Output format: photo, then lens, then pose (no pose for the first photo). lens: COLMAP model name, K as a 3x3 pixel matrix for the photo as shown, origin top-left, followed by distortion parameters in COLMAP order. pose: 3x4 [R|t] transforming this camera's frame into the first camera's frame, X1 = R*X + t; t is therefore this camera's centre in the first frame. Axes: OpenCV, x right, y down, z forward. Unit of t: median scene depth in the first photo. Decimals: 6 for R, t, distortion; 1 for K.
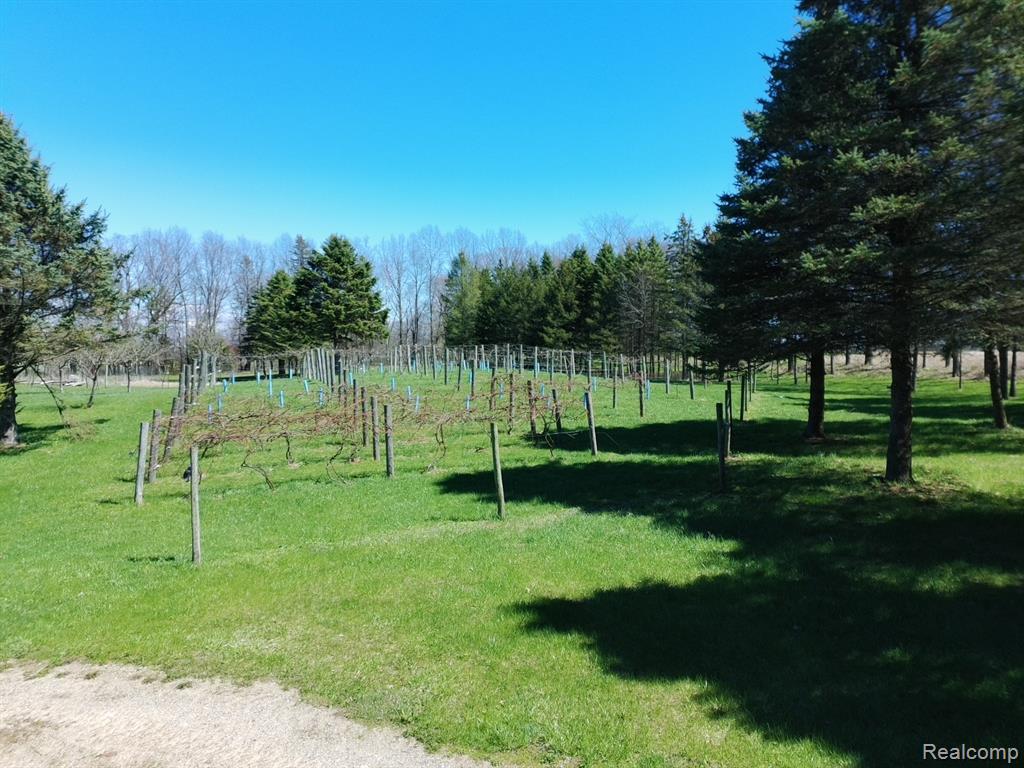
lens RADIAL K [[755.0, 0, 512.0], [0, 755.0, 384.0], [0, 0, 1]] dist [0.078268, -0.073978]
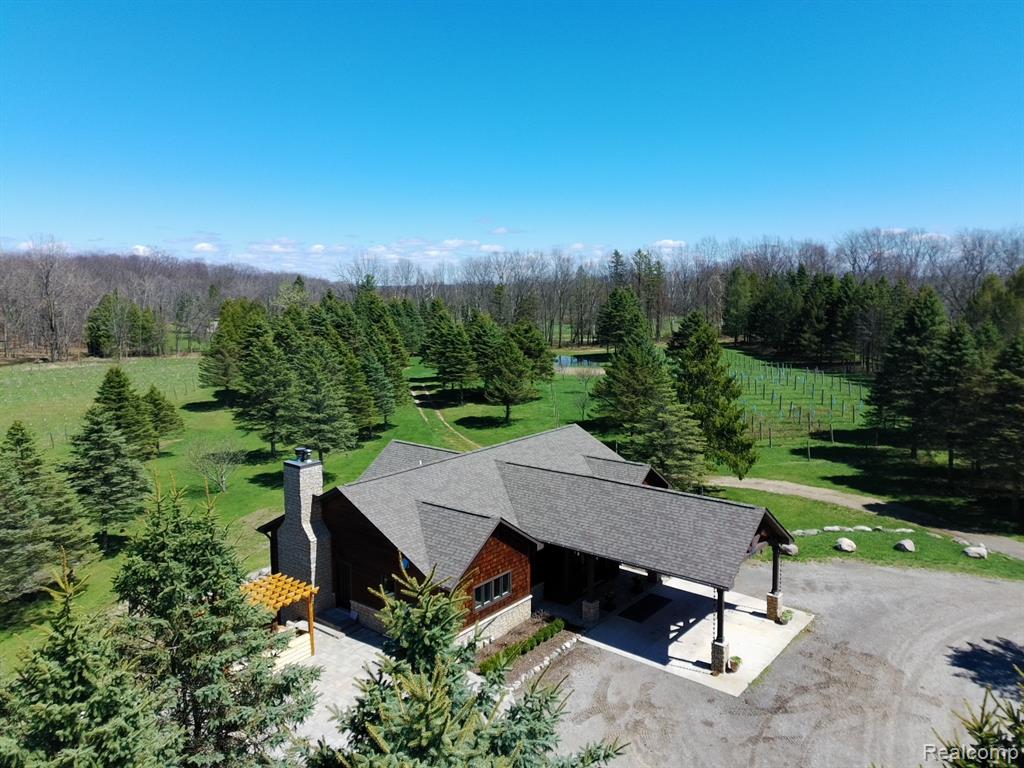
lens RADIAL K [[755.0, 0, 512.0], [0, 755.0, 384.0], [0, 0, 1]] dist [0.078268, -0.073978]
pose [[0.957777, 0.036062, -0.285241, -0.074831], [-0.007237, 0.994812, 0.101471, -0.126173], [0.287420, -0.095122, 0.953069, -0.654693]]
